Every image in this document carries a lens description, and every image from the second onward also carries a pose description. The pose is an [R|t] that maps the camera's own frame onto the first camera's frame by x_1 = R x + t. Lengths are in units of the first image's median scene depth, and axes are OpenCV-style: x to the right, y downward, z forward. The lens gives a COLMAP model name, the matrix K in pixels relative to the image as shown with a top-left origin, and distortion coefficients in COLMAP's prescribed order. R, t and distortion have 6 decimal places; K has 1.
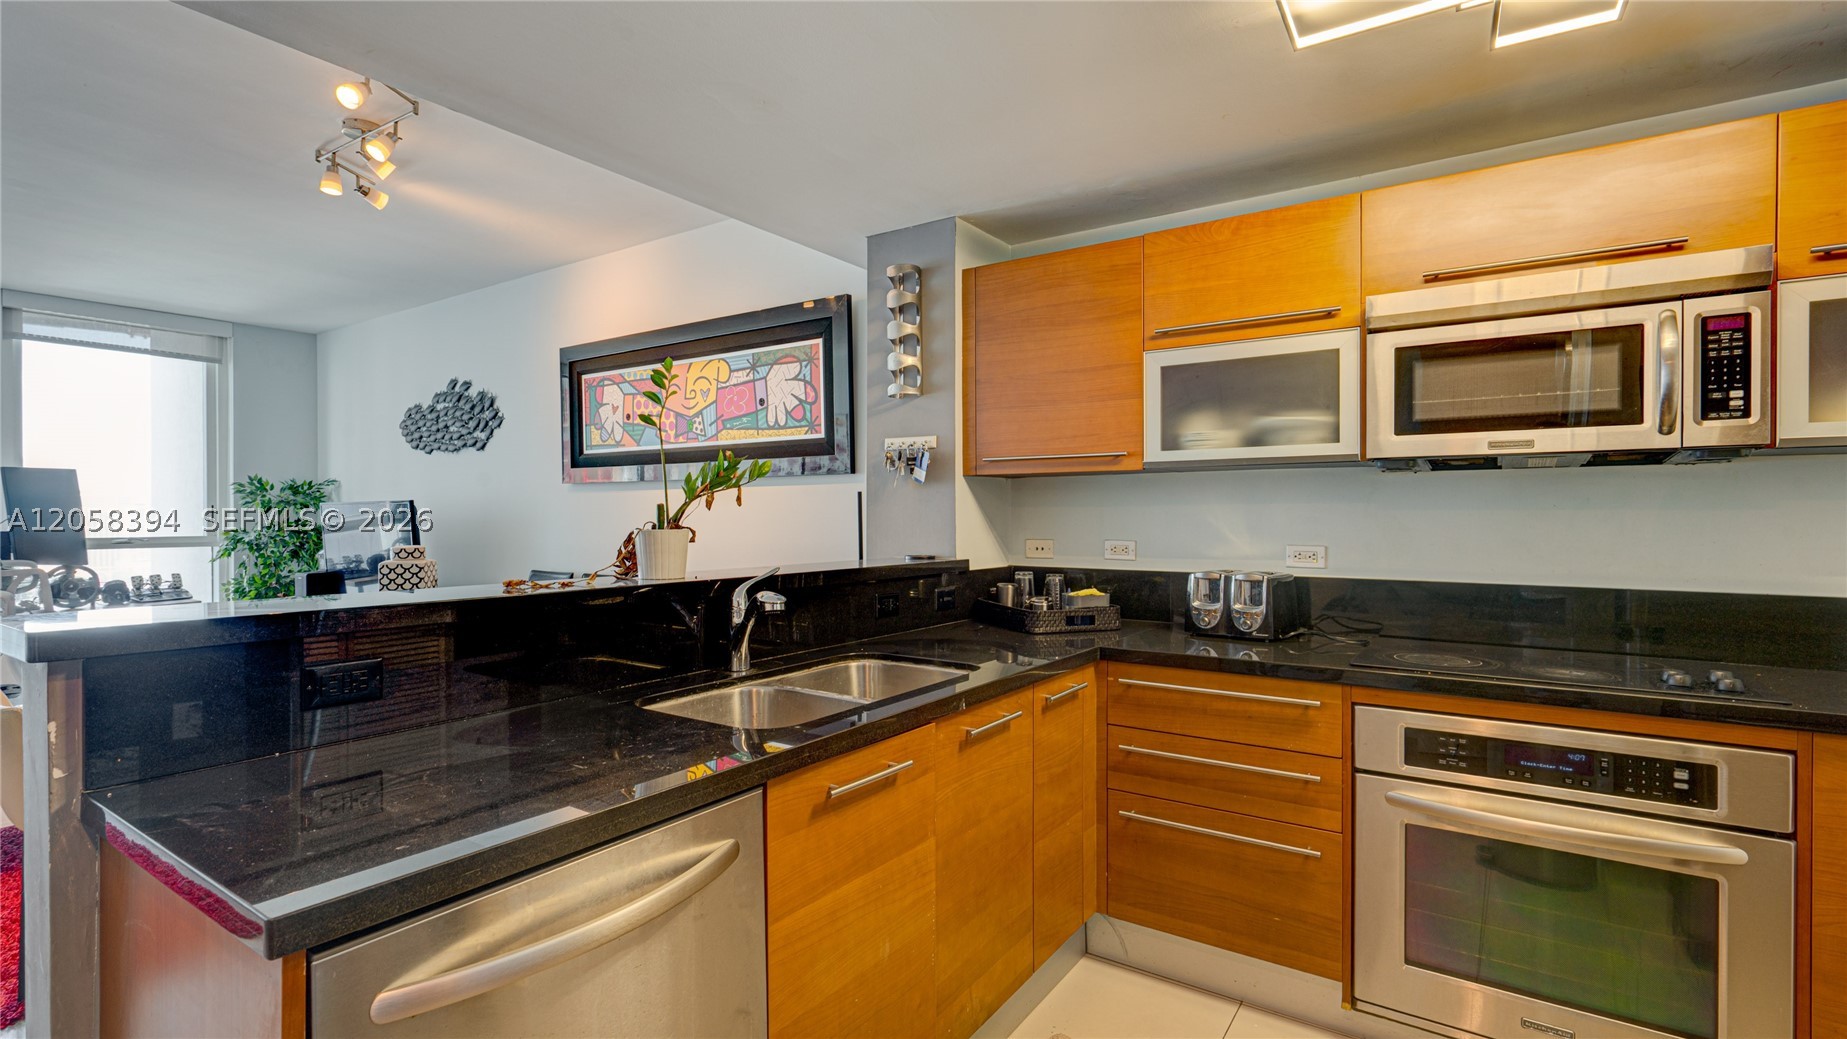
lens RADIAL K [[843.9, 0, 931.5], [0, 843.9, 520.6], [0, 0, 1]] dist [-0.001706, 0.000145]
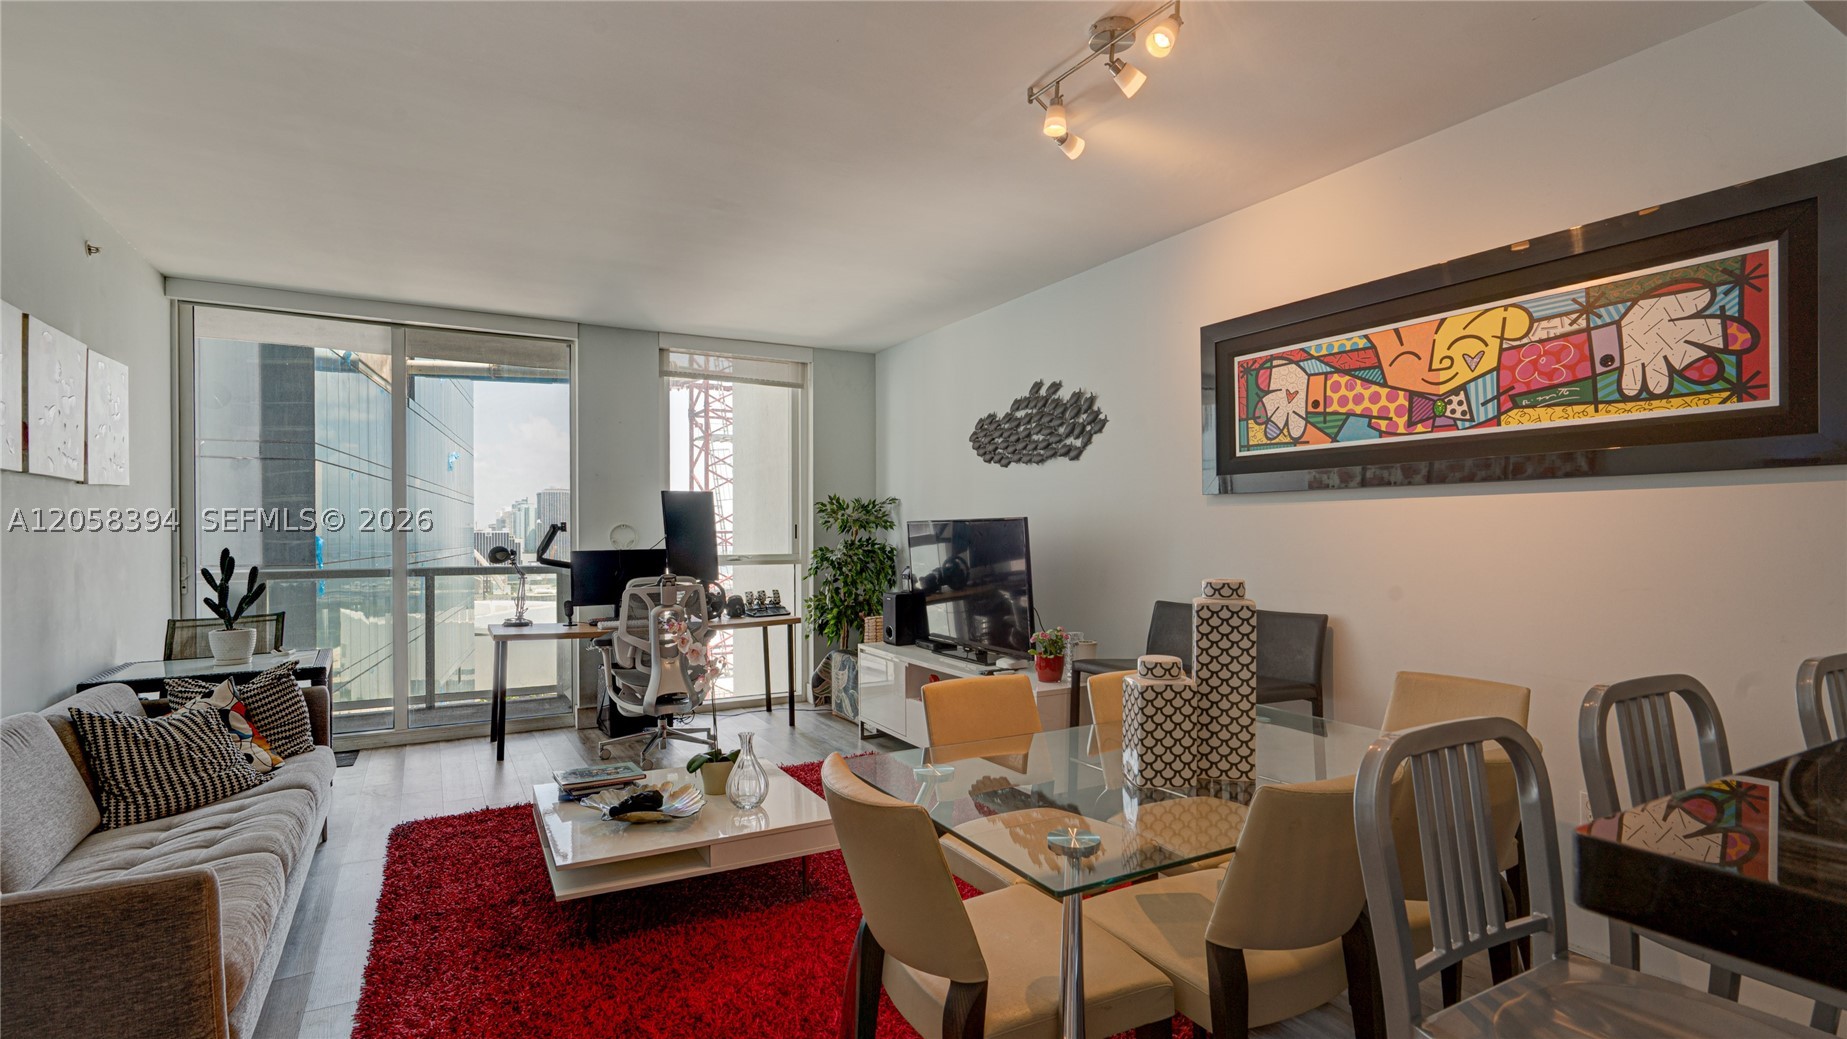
lens RADIAL K [[872.1, 0, 918.7], [0, 872.1, 538.1], [0, 0, 1]] dist [-0.001124, -0.000367]
pose [[0.894102, 0.002446, -0.447856, -0.495319], [-0.002632, 0.999997, 0.000206, -0.003784], [0.447855, 0.000994, 0.894106, 0.217642]]
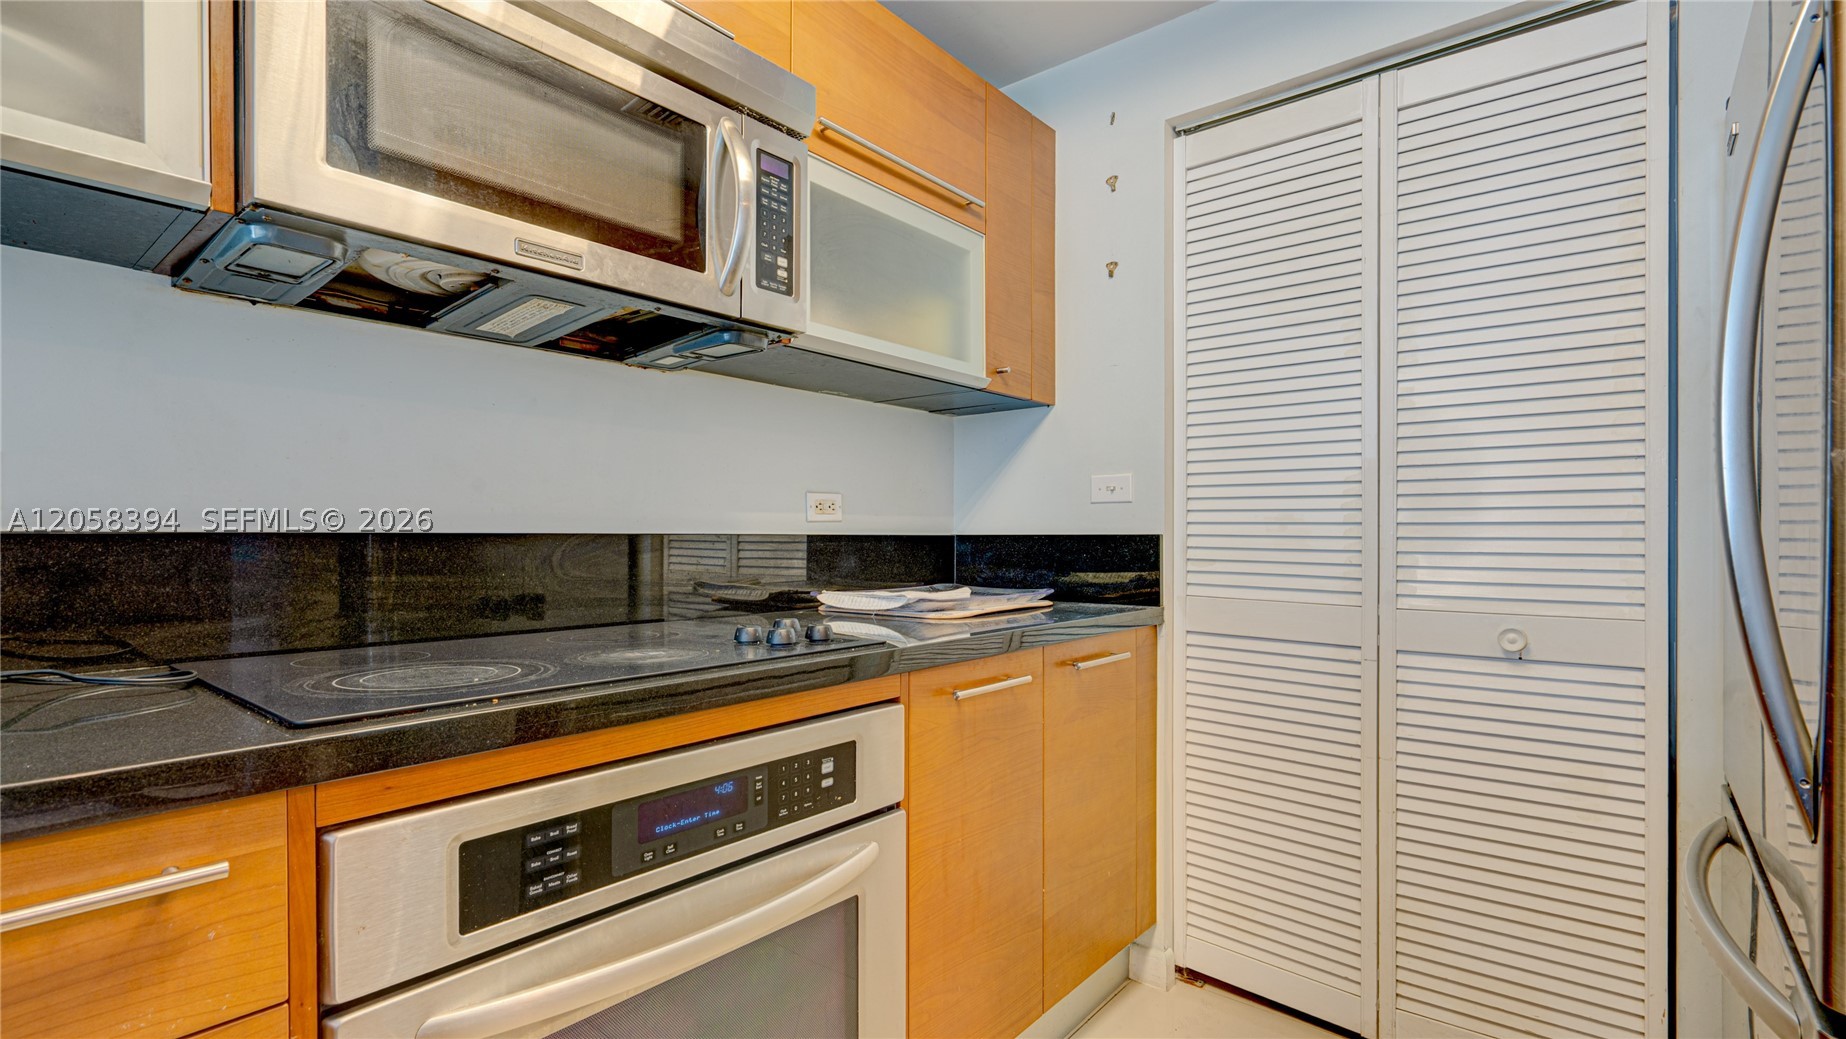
lens RADIAL K [[856.5, 0, 930.9], [0, 856.5, 532.7], [0, 0, 1]] dist [-0.005713, 0.006430]
pose [[0.092508, 0.002364, 0.995709, 0.108583], [0.006870, 0.999972, -0.003012, 0.062762], [-0.995688, 0.007119, 0.092489, 0.479720]]
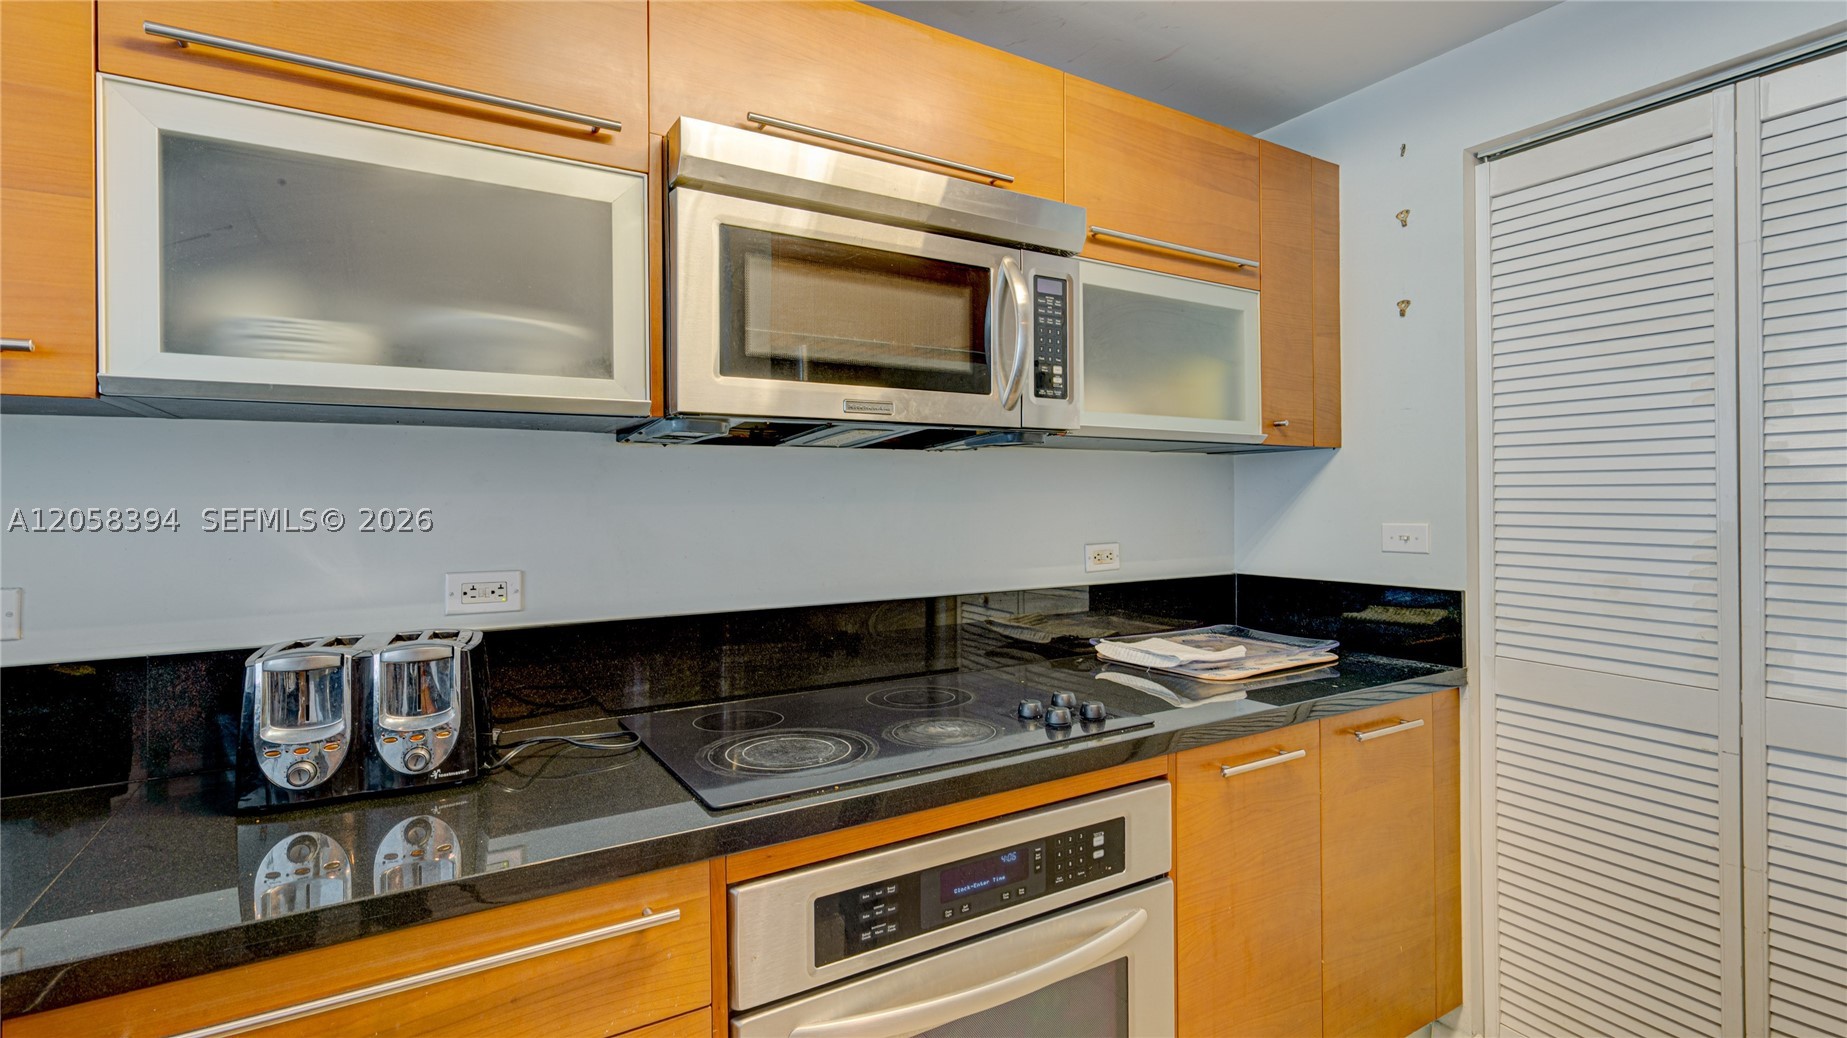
lens RADIAL K [[876.8, 0, 941.1], [0, 876.8, 495.0], [0, 0, 1]] dist [-0.004957, 0.006889]
pose [[0.402093, 0.003431, 0.915592, 0.045208], [0.013628, 0.999860, -0.009732, -0.008246], [-0.915497, 0.016390, 0.401990, 0.452769]]
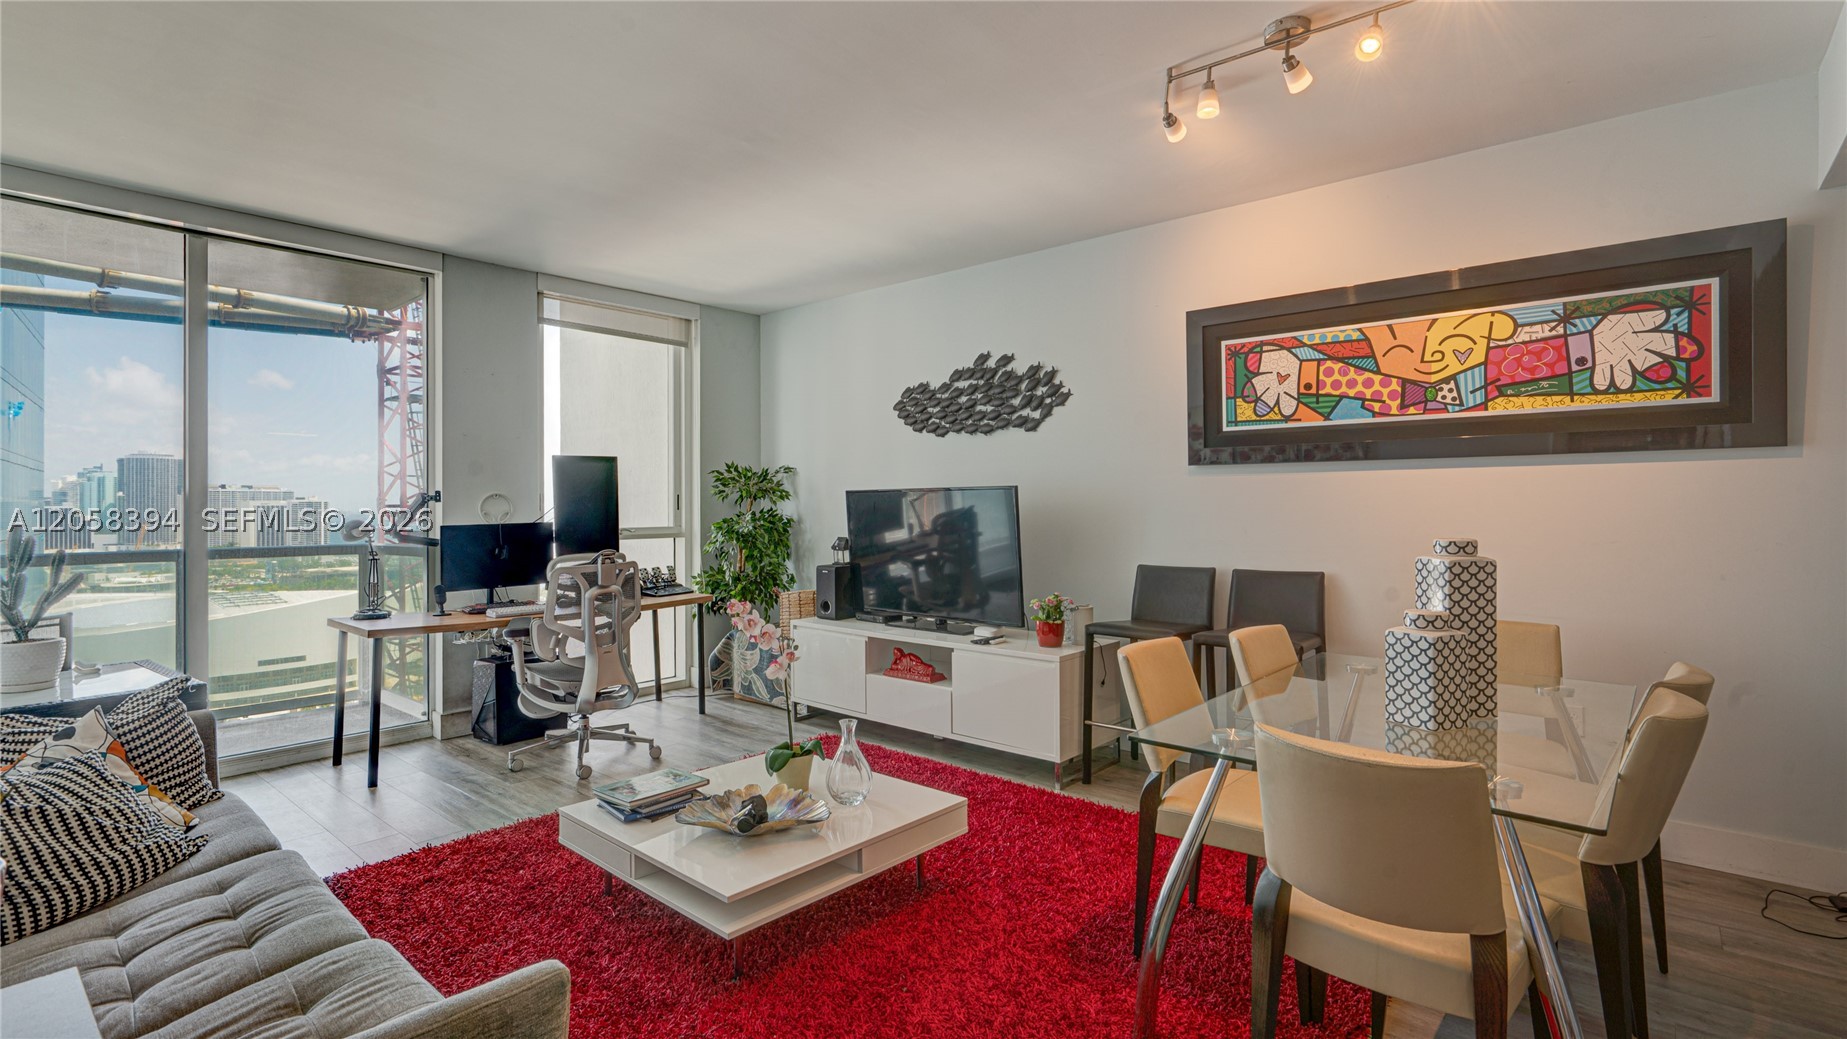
lens RADIAL K [[859.9, 0, 927.3], [0, 859.9, 500.6], [0, 0, 1]] dist [-0.003558, 0.000704]
pose [[0.992844, -0.004413, -0.119335, -0.967353], [0.003046, 0.999928, -0.011630, 0.002563], [0.119378, 0.011183, 0.992786, 0.135274]]
